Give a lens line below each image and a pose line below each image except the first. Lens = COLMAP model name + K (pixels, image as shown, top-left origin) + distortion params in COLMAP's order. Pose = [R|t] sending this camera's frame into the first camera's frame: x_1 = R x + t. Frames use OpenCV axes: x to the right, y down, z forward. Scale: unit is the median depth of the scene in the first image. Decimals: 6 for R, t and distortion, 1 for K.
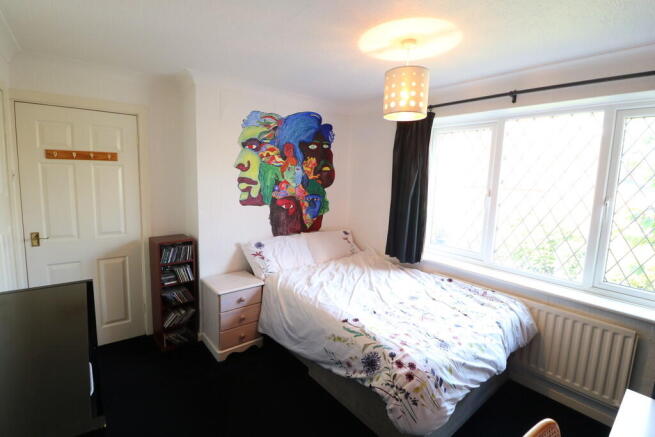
lens RADIAL K [[307.1, 0, 323.5], [0, 307.1, 210.3], [0, 0, 1]] dist [-0.001792, -0.000733]
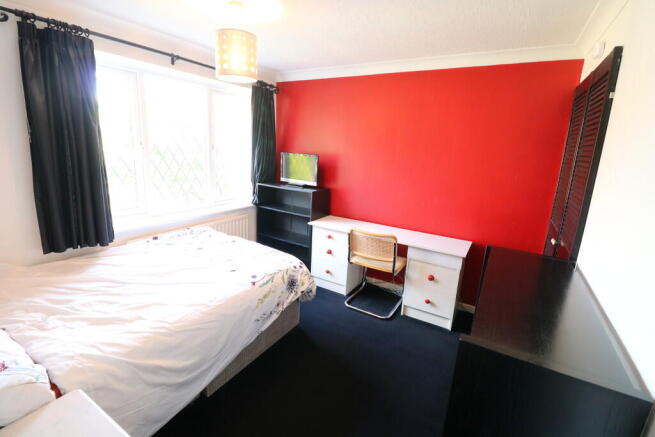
lens RADIAL K [[307.1, 0, 323.5], [0, 307.1, 210.3], [0, 0, 1]] dist [-0.001792, -0.000733]
pose [[-0.336986, -0.244041, 0.909332, -0.815387], [0.053873, 0.959243, 0.277400, -0.129141], [-0.939967, 0.142468, -0.310105, 0.998479]]
